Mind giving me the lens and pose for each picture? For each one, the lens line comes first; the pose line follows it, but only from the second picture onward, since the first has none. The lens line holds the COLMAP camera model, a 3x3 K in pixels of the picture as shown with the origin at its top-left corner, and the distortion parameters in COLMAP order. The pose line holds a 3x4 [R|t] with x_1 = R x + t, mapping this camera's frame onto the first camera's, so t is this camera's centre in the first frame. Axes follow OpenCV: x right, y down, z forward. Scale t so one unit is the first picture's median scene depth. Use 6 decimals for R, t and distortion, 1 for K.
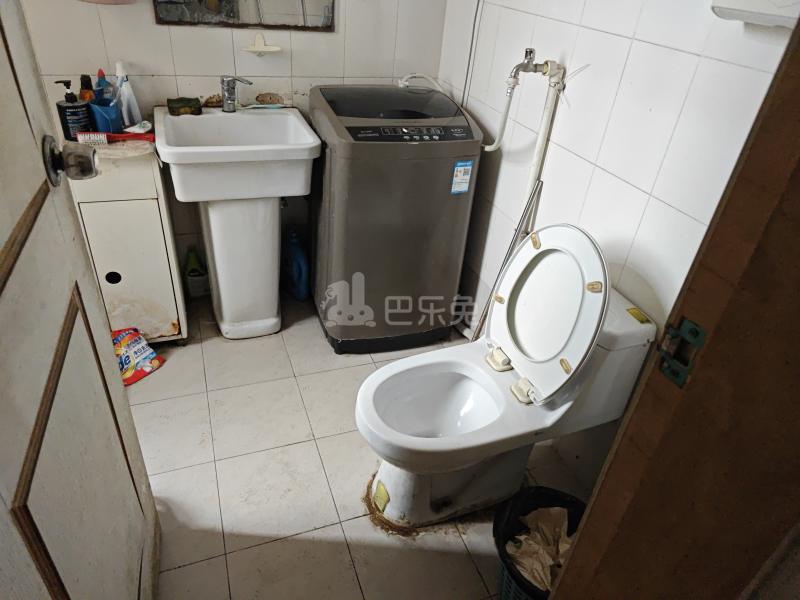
lens RADIAL K [[539.2, 0, 397.0], [0, 539.2, 298.4], [0, 0, 1]] dist [-0.005843, -0.001370]
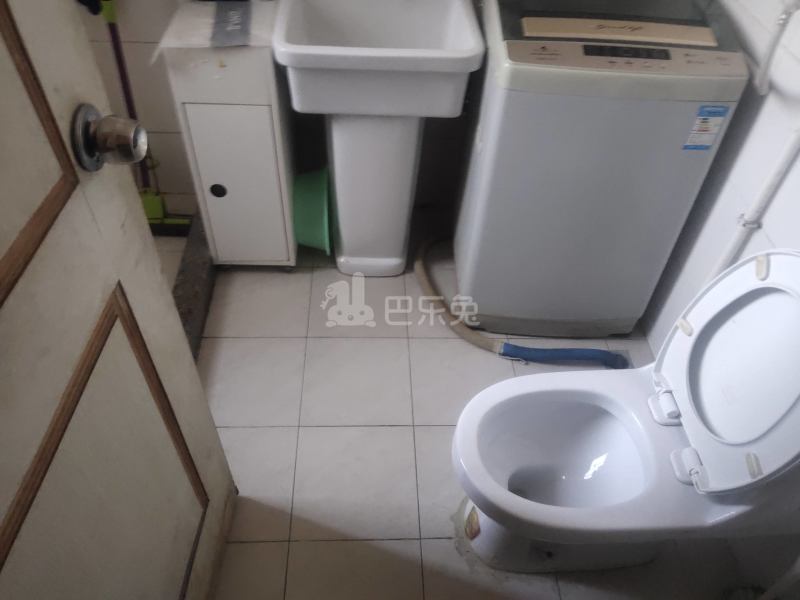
lens RADIAL K [[622.8, 0, 404.2], [0, 622.8, 301.5], [0, 0, 1]] dist [0.000424, -0.001838]
pose [[0.949319, 0.211883, -0.232162, 0.019278], [-0.154294, 0.957654, 0.243089, -0.170831], [0.273837, -0.194948, 0.941811, 0.133680]]
